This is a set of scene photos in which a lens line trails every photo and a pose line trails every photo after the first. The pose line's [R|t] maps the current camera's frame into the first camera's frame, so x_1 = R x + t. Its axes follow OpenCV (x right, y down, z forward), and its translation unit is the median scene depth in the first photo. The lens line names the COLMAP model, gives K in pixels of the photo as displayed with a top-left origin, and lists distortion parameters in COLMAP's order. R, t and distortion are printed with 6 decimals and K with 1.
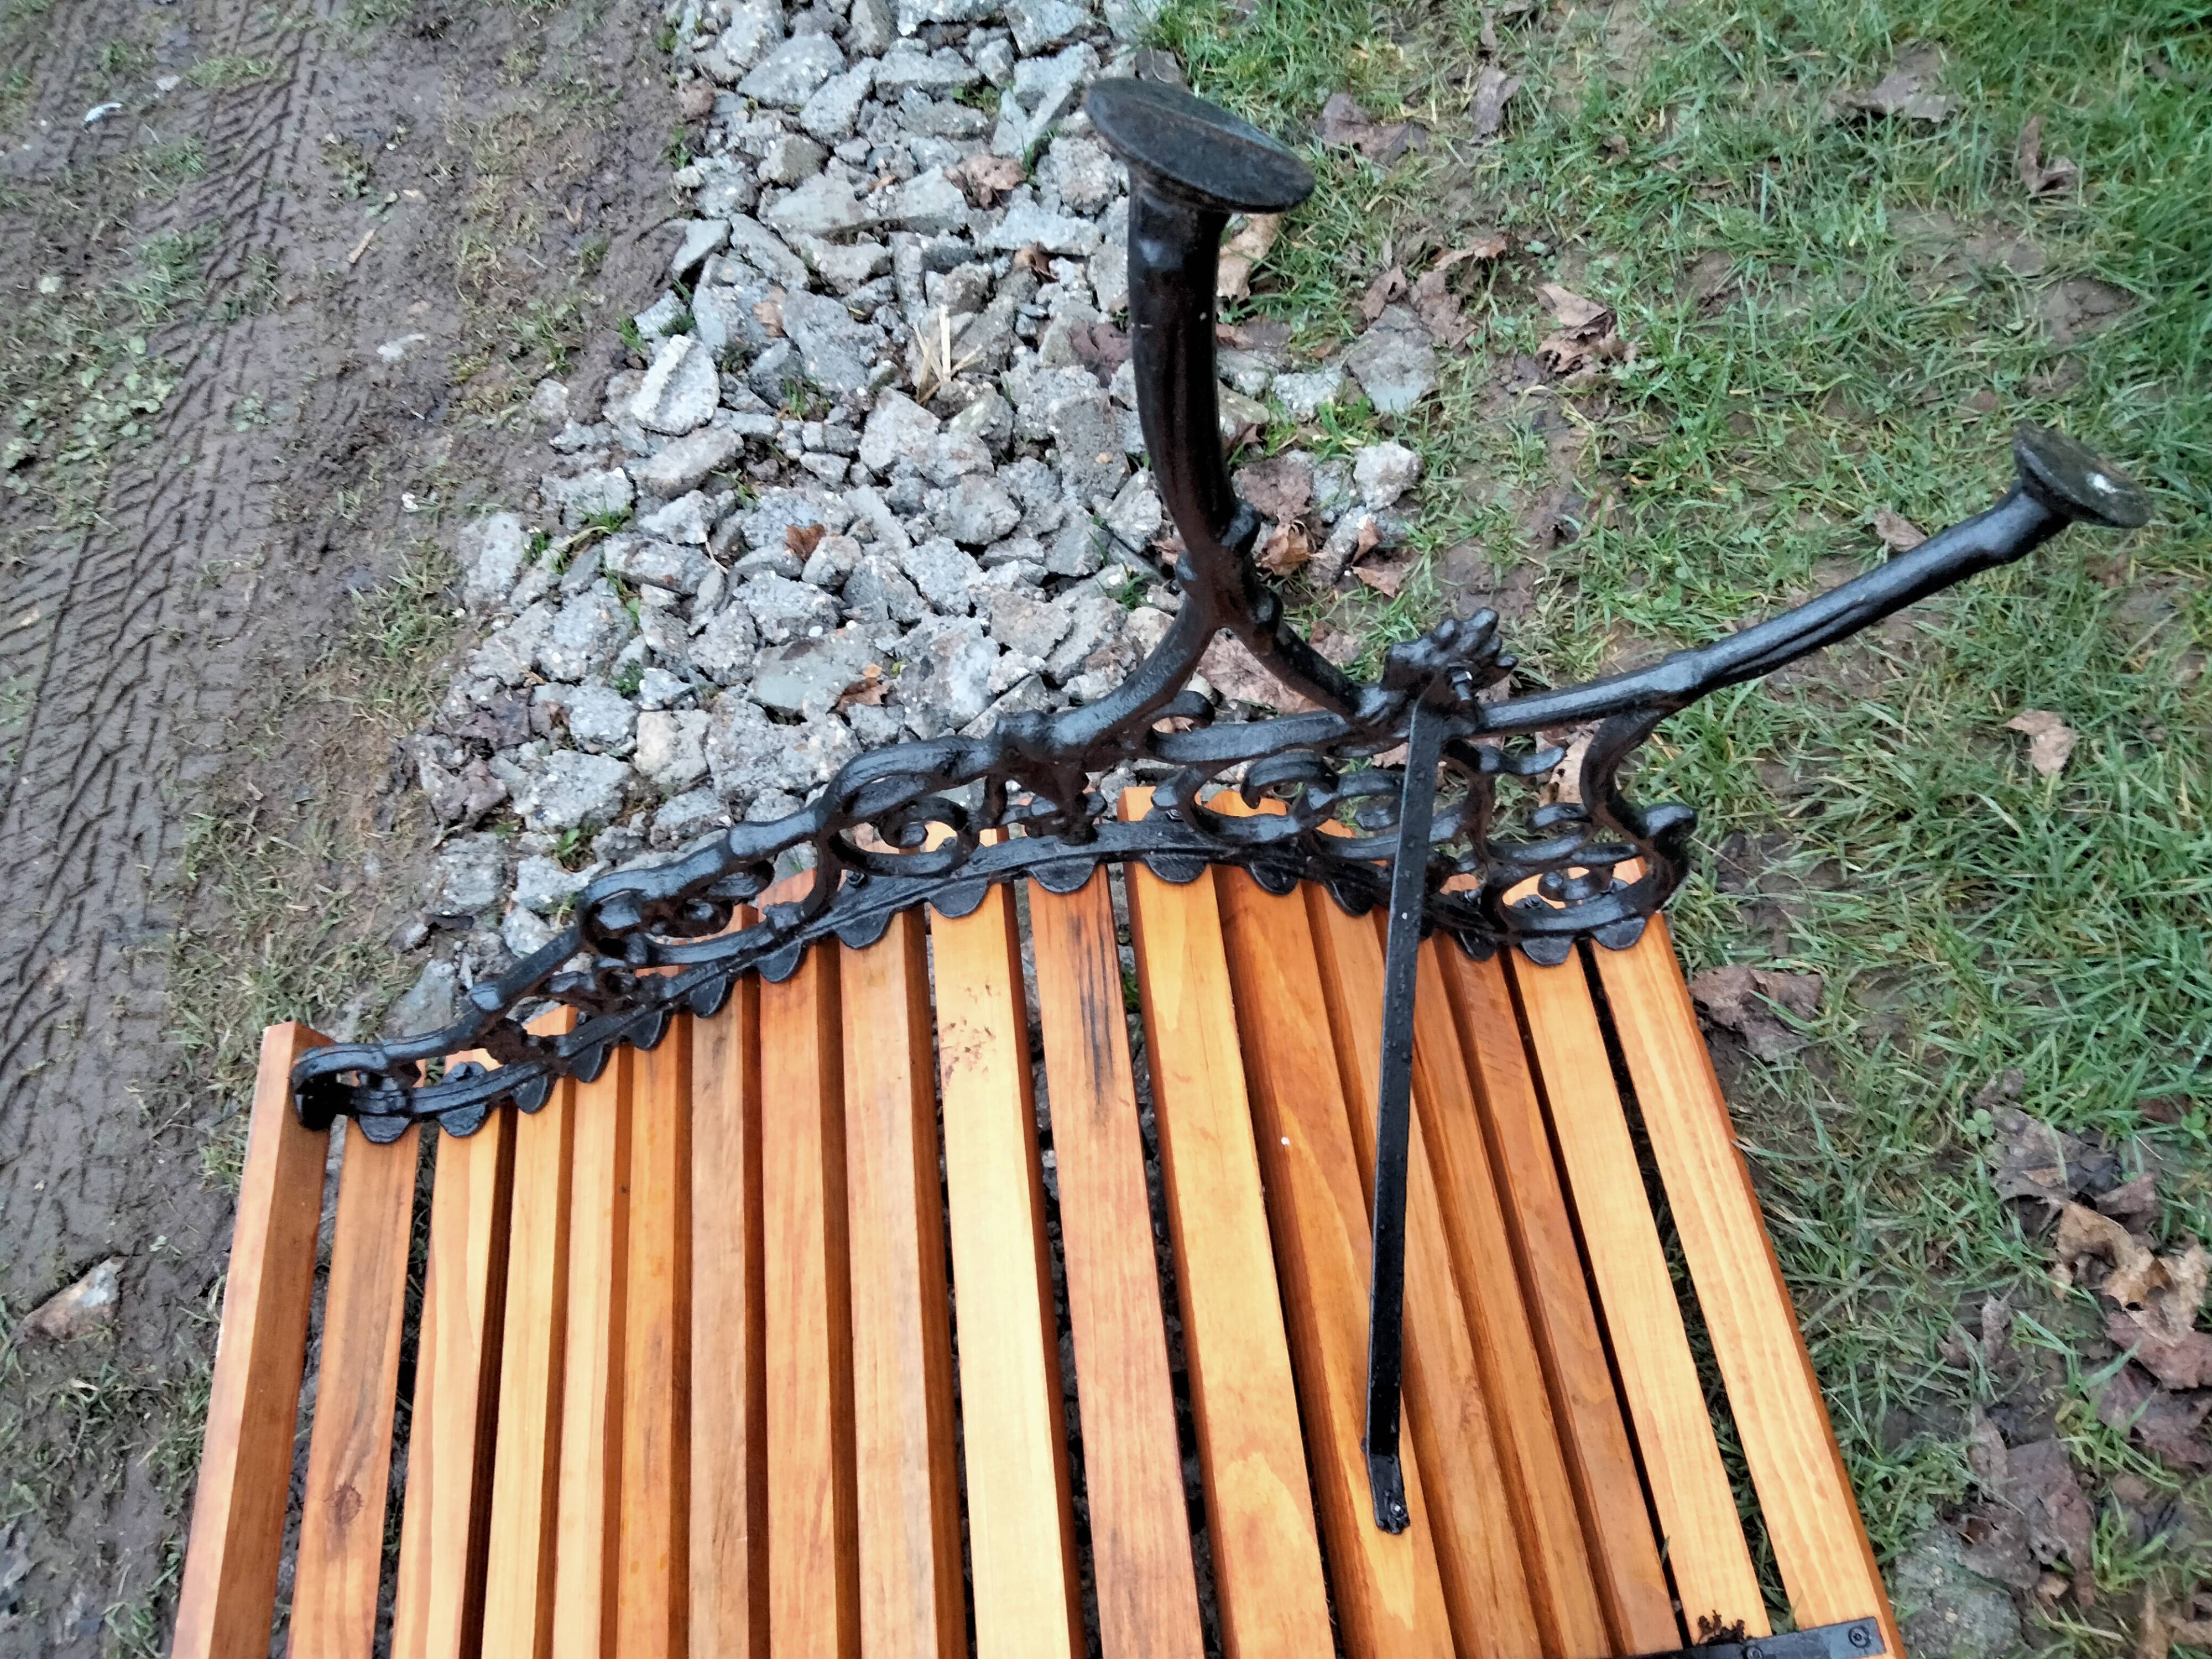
lens RADIAL K [[1724.6, 0, 1109.5], [0, 1724.6, 904.2], [0, 0, 1]] dist [0.040111, -0.033072]
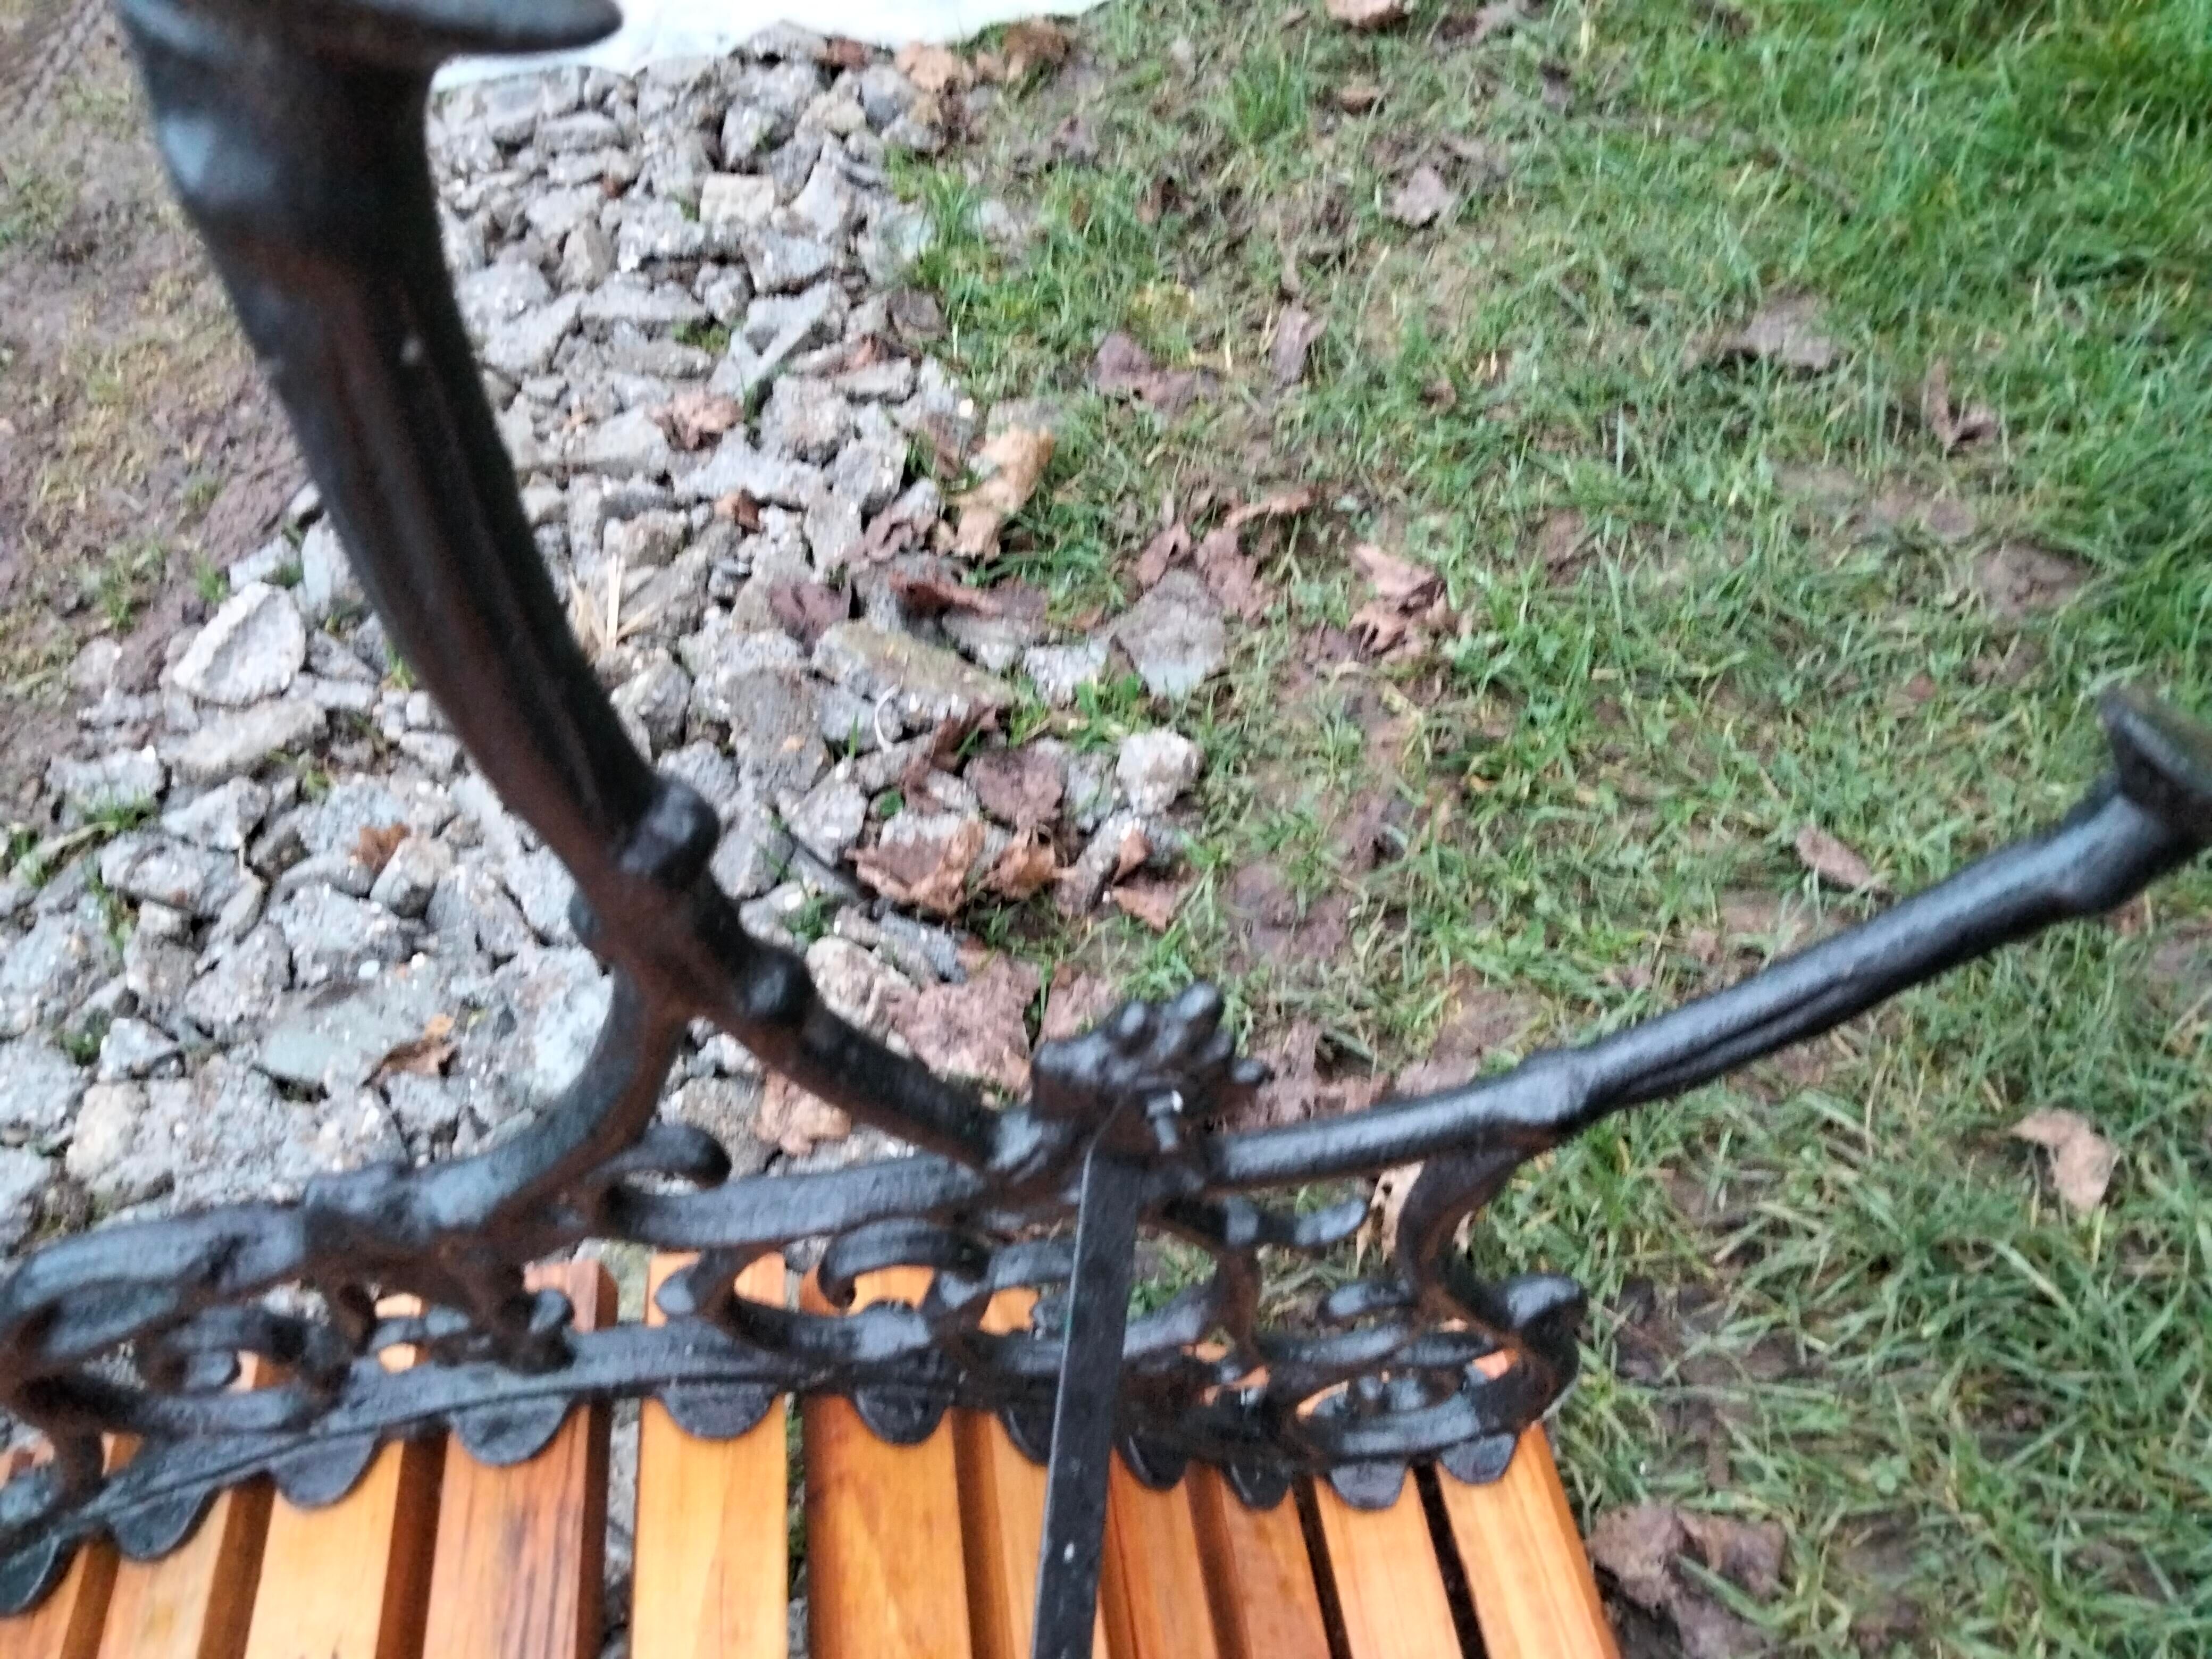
lens RADIAL K [[1724.6, 0, 1118.1], [0, 1724.6, 890.5], [0, 0, 1]] dist [0.040111, -0.033072]
pose [[0.997389, 0.010350, 0.071467, 0.092026], [0.002723, 0.983579, -0.180460, -0.061529], [-0.072161, 0.180183, 0.980983, 0.275432]]
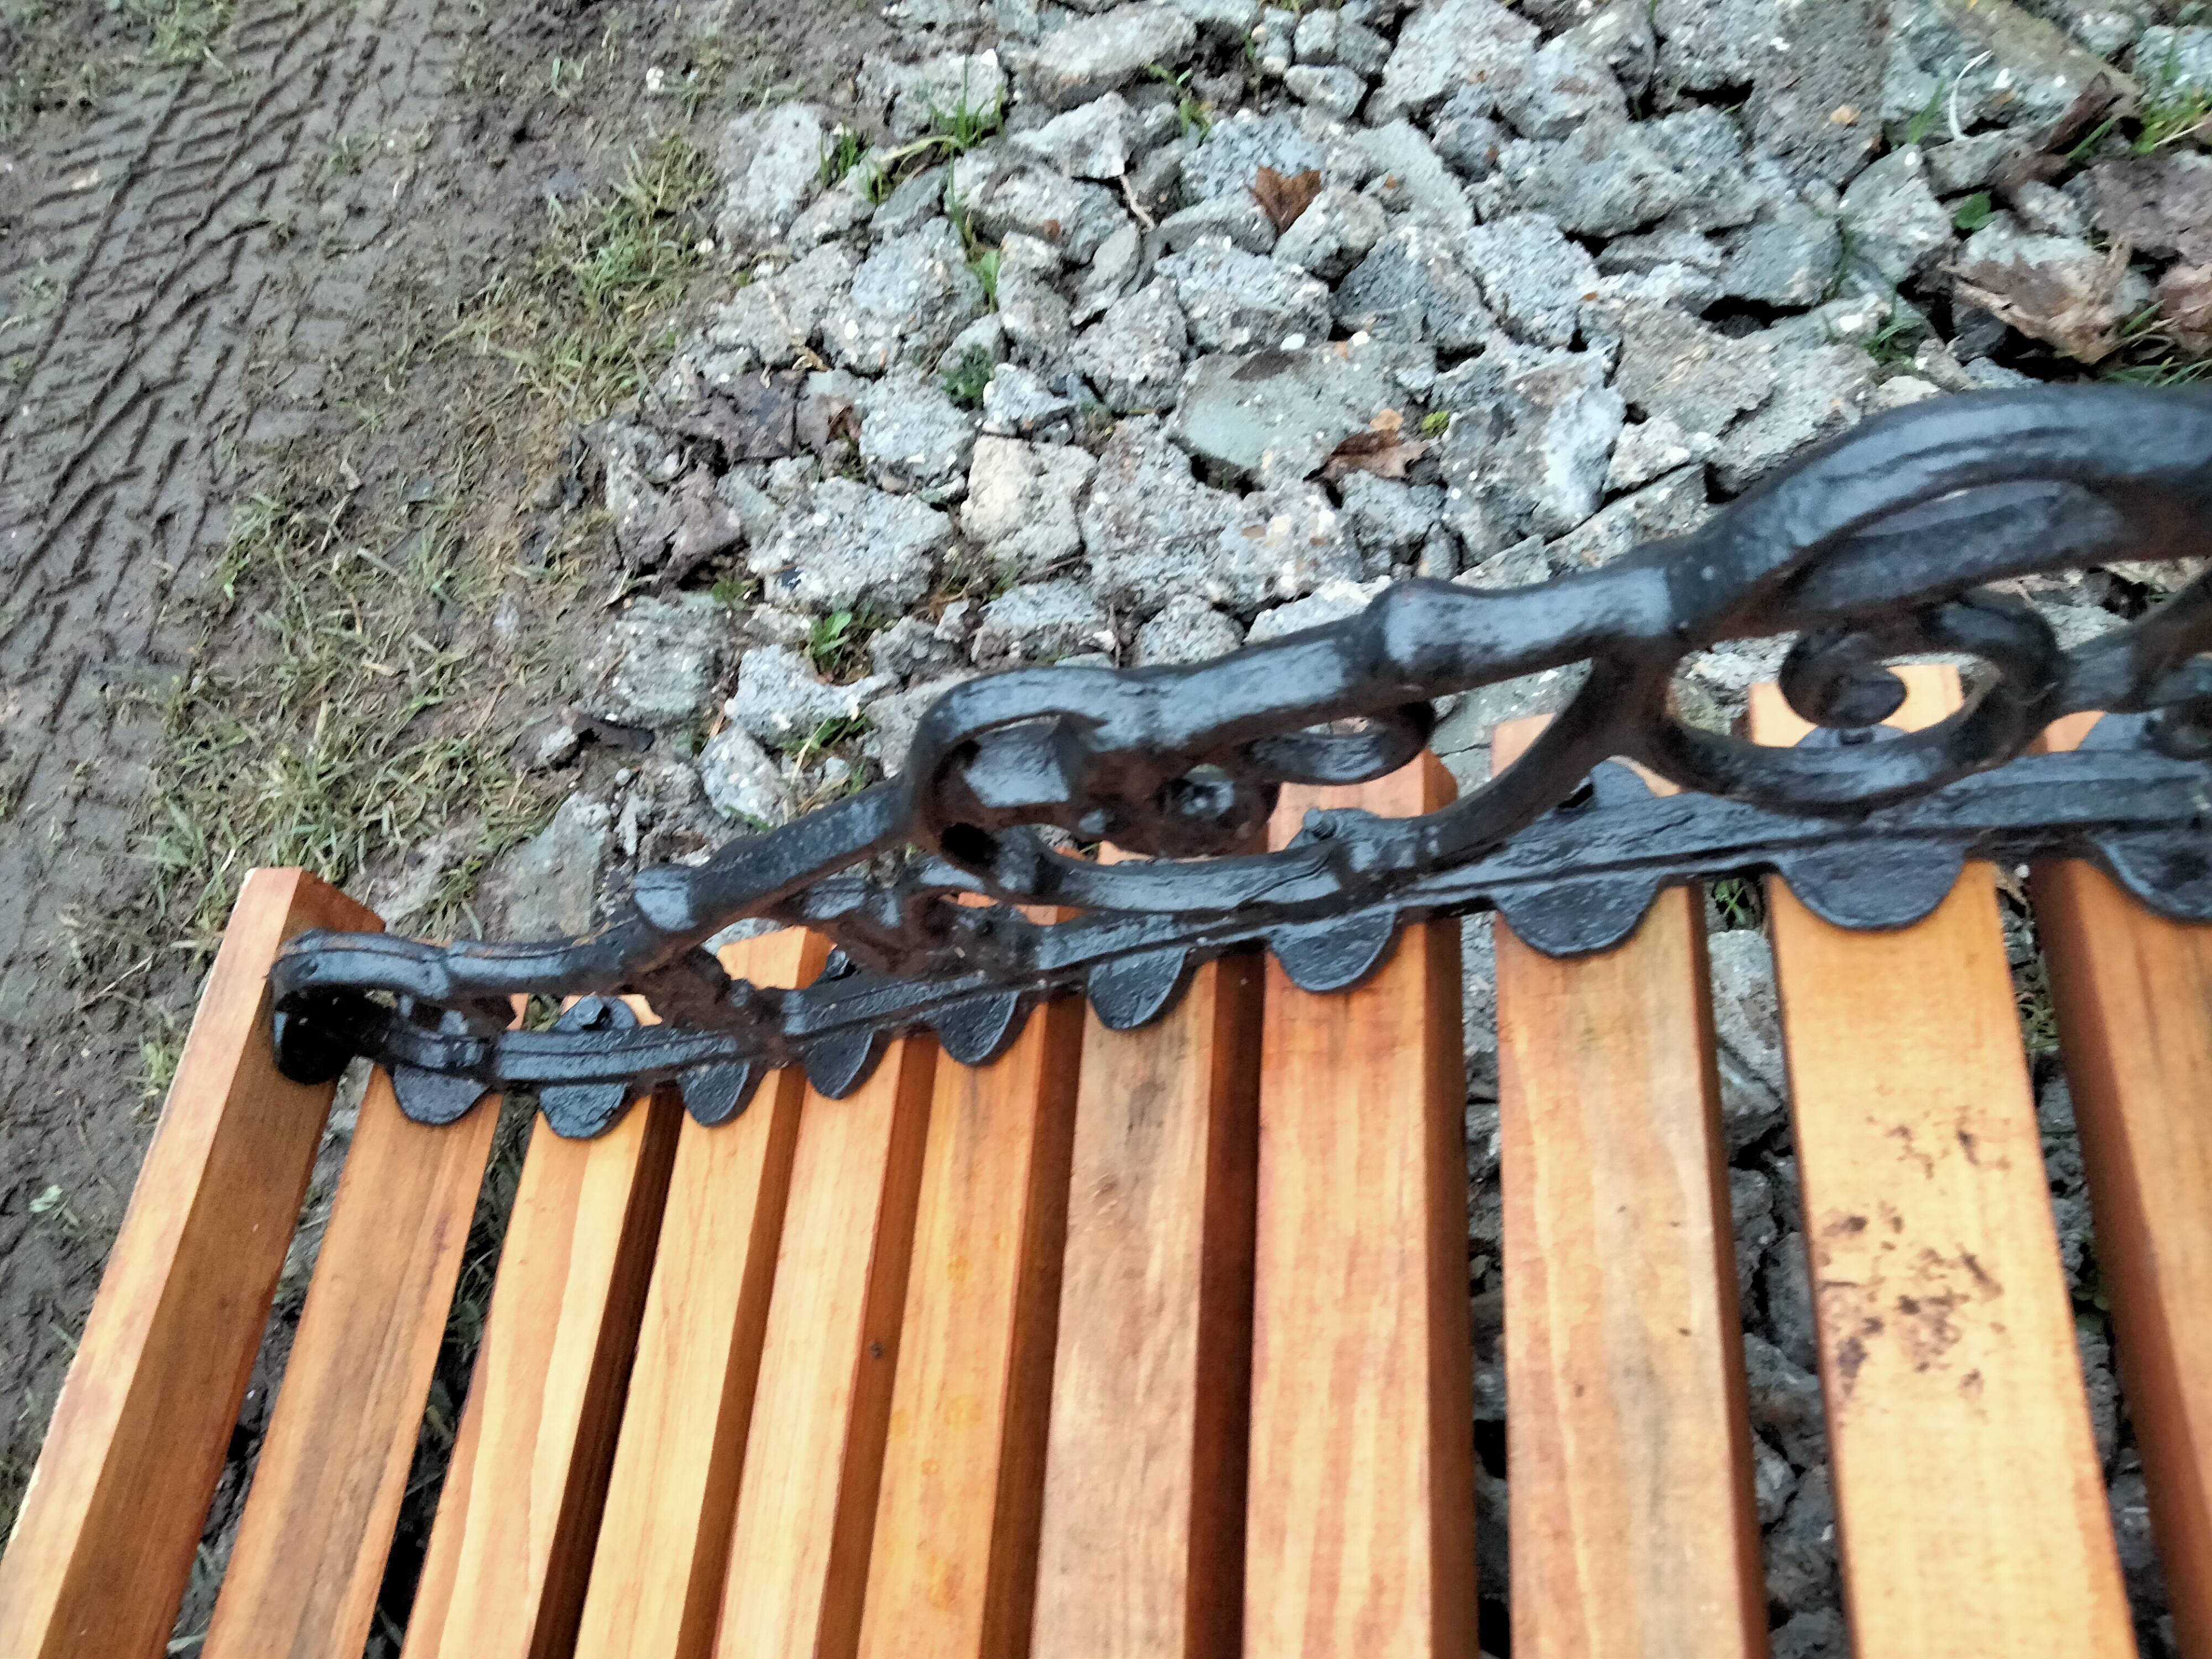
lens RADIAL K [[1724.6, 0, 1092.3], [0, 1724.6, 926.4], [0, 0, 1]] dist [0.040111, -0.033072]
pose [[0.980711, 0.176856, -0.083239, -0.159580], [-0.171633, 0.982931, 0.066250, 0.007755], [0.093535, -0.050685, 0.994325, 0.423320]]
